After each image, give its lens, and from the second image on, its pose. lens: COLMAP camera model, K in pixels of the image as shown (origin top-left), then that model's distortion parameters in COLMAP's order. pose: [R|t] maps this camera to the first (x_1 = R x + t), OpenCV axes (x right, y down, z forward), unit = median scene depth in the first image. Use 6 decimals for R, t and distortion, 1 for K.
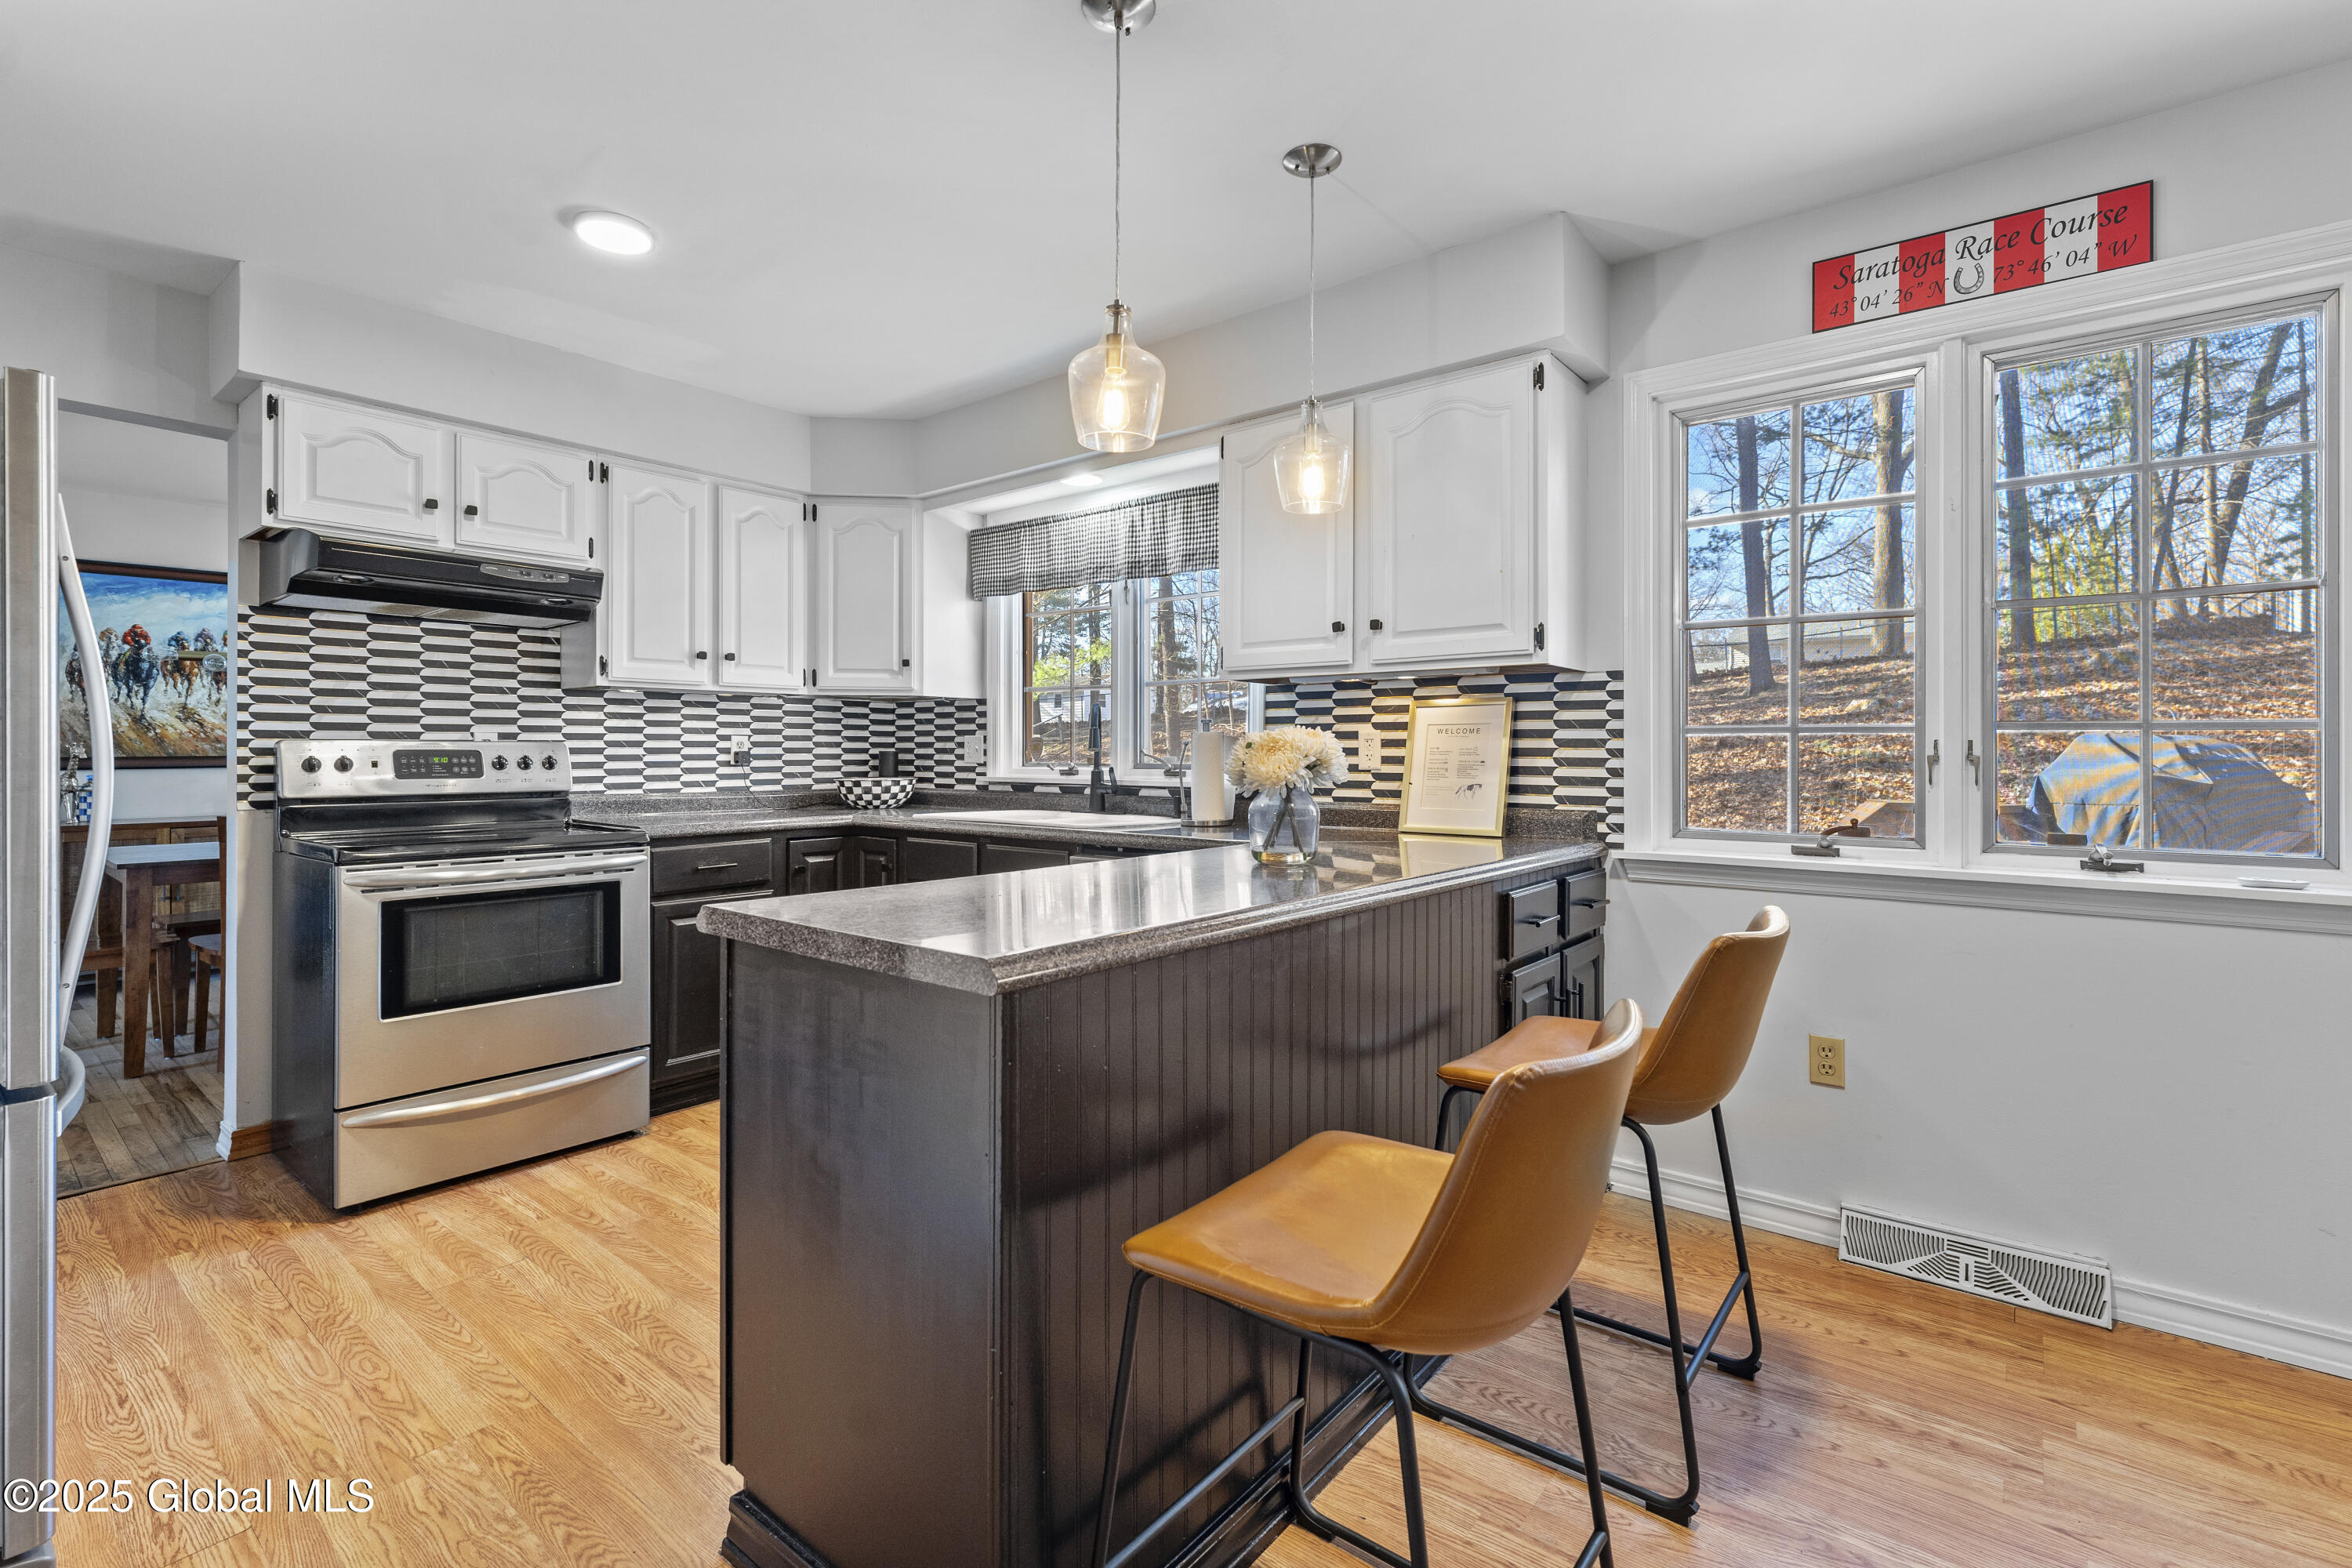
lens RADIAL K [[1017.5, 0, 1158.2], [0, 1017.5, 744.6], [0, 0, 1]] dist [-0.001631, 0.000339]
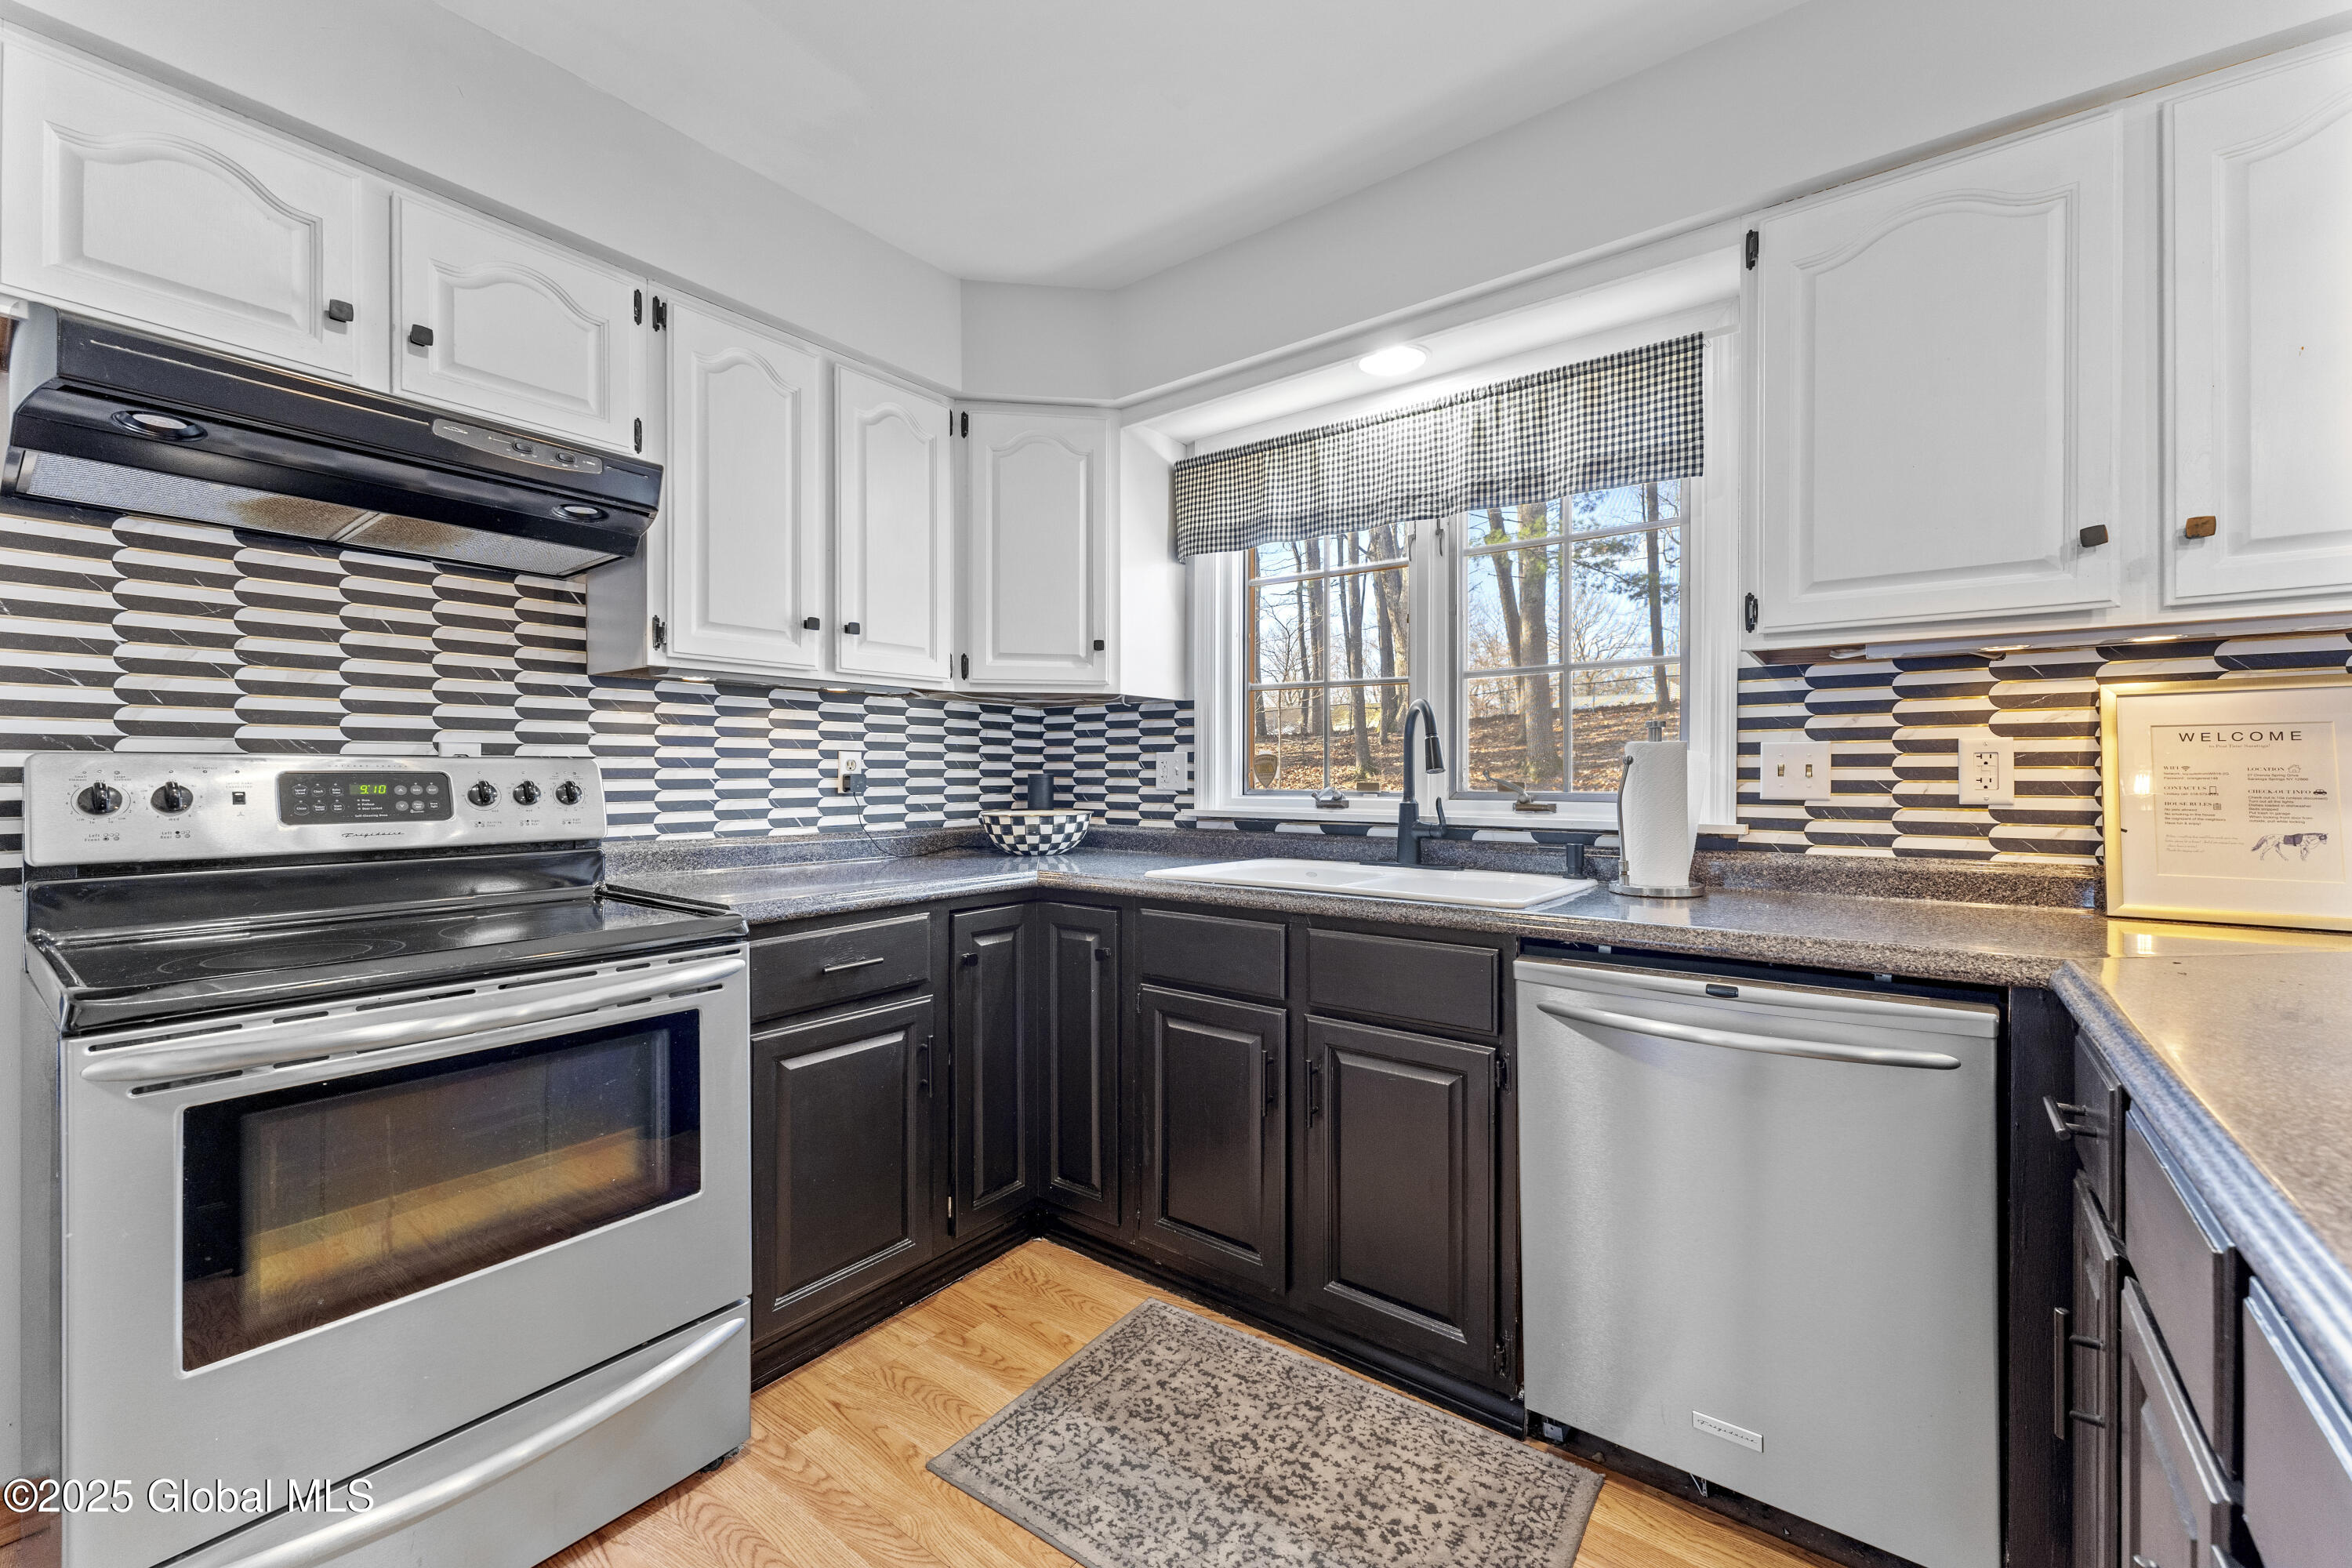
lens RADIAL K [[920.8, 0, 1162.3], [0, 920.8, 771.4], [0, 0, 1]] dist [0.000881, 0.000318]
pose [[0.999530, -0.000445, 0.030646, -0.247339], [0.000350, 0.999995, 0.003099, 0.003242], [-0.030647, -0.003087, 0.999525, 0.416325]]
